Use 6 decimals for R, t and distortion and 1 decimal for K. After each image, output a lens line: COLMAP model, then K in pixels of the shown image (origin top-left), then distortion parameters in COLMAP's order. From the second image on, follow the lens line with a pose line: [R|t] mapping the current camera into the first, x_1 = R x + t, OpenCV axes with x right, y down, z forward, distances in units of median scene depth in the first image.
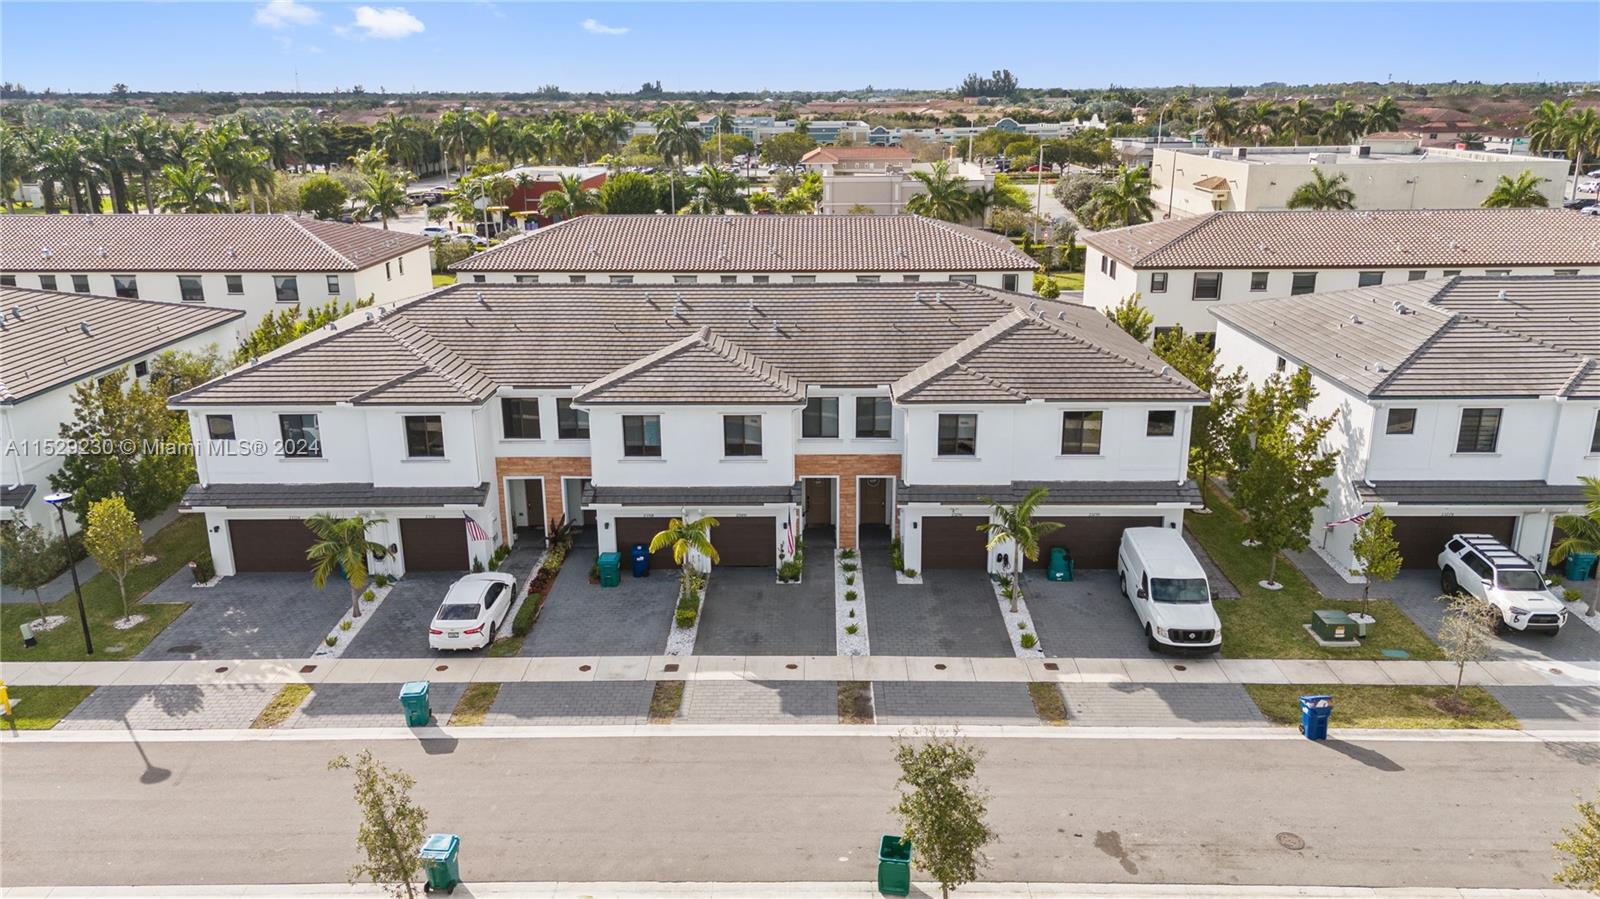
lens RADIAL K [[1187.1, 0, 800.0], [0, 1187.1, 449.5], [0, 0, 1]] dist [0.137293, 0.000037]
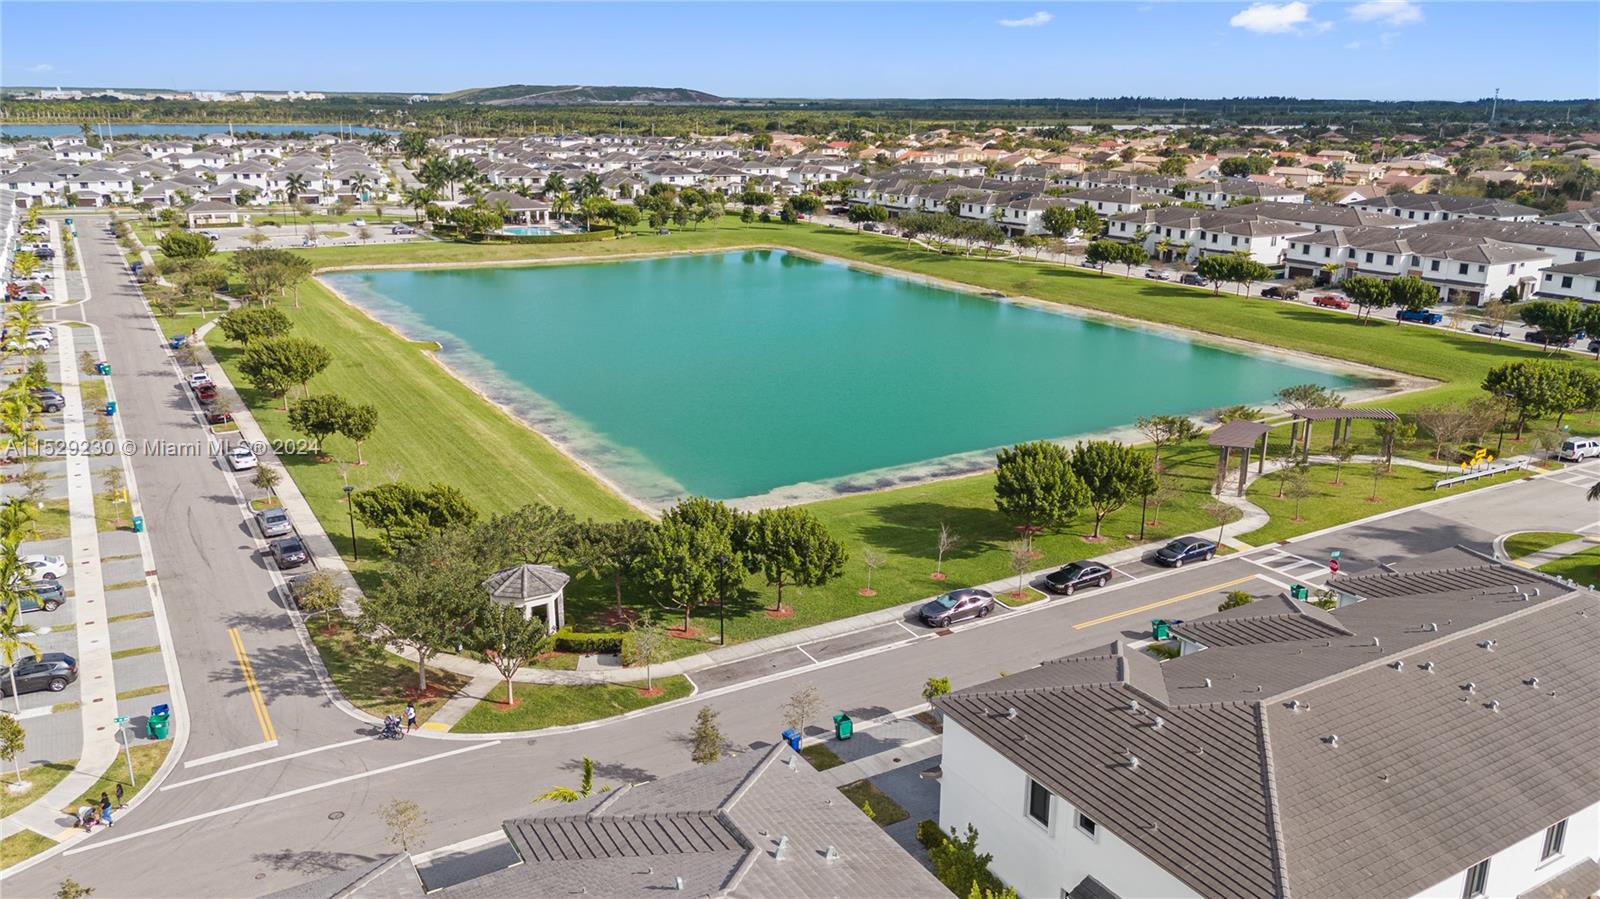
lens RADIAL K [[1181.6, 0, 800.0], [0, 1181.6, 449.5], [0, 0, 1]] dist [0.043648, -0.000781]
pose [[0.520150, 0.253947, -0.815448, 2.651940], [-0.260044, 0.956531, 0.132008, 0.656393], [0.813524, 0.143388, 0.563577, -3.255825]]
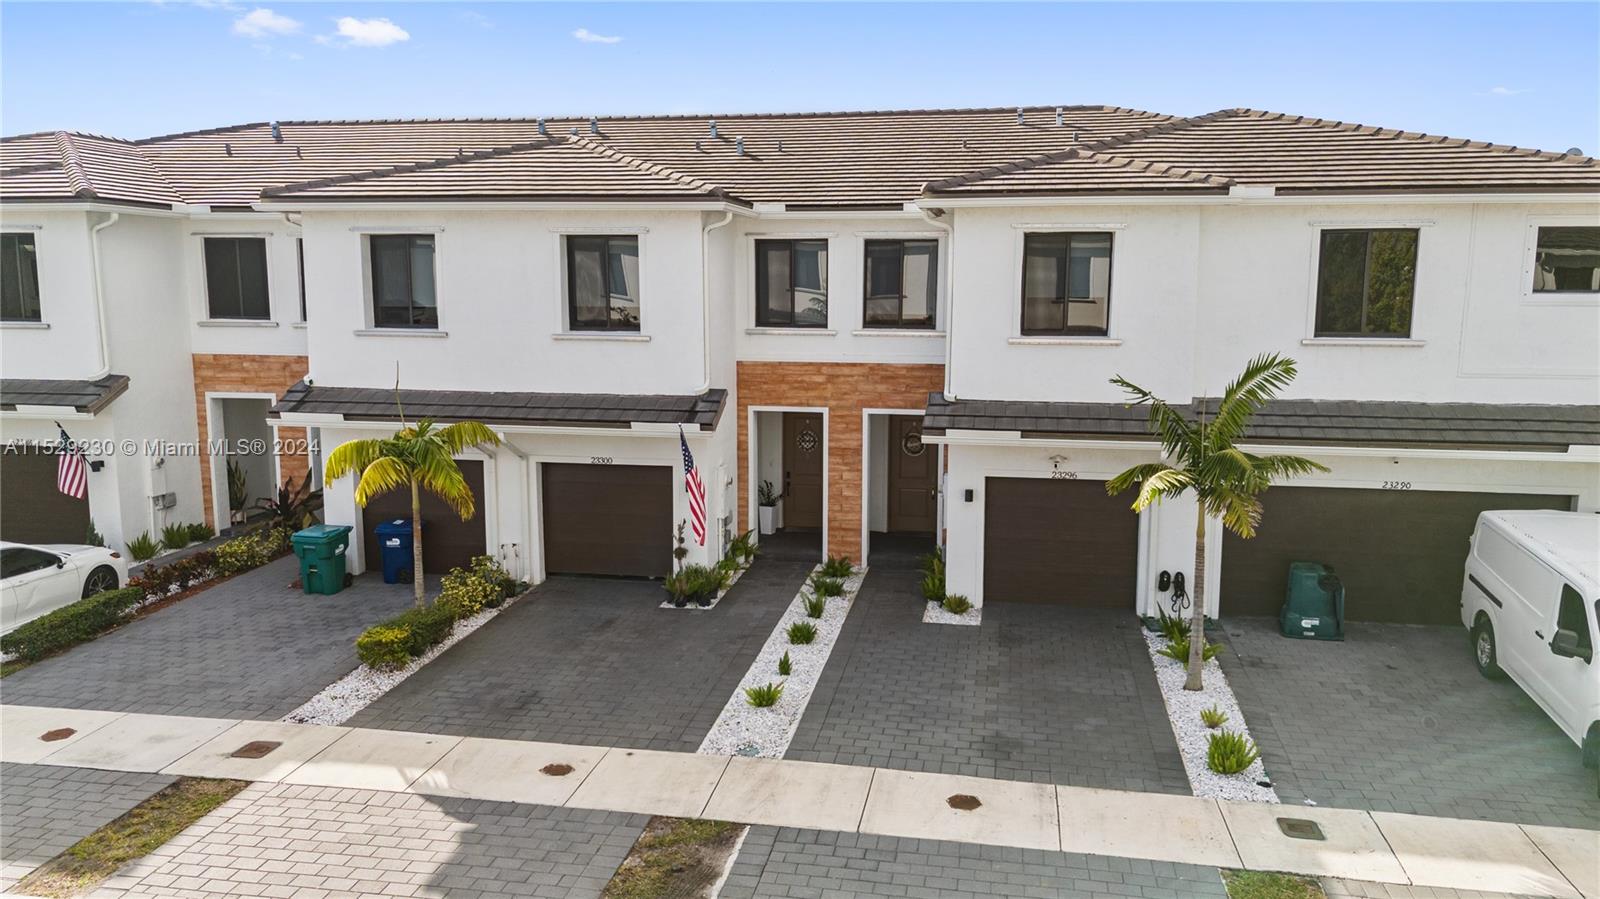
lens RADIAL K [[1181.6, 0, 800.0], [0, 1181.6, 449.5], [0, 0, 1]] dist [0.043648, -0.000781]
pose [[0.985656, 0.033114, -0.165486, 0.108881], [-0.057428, 0.987855, -0.144377, 0.116682], [0.158695, 0.151809, 0.975587, 0.560443]]
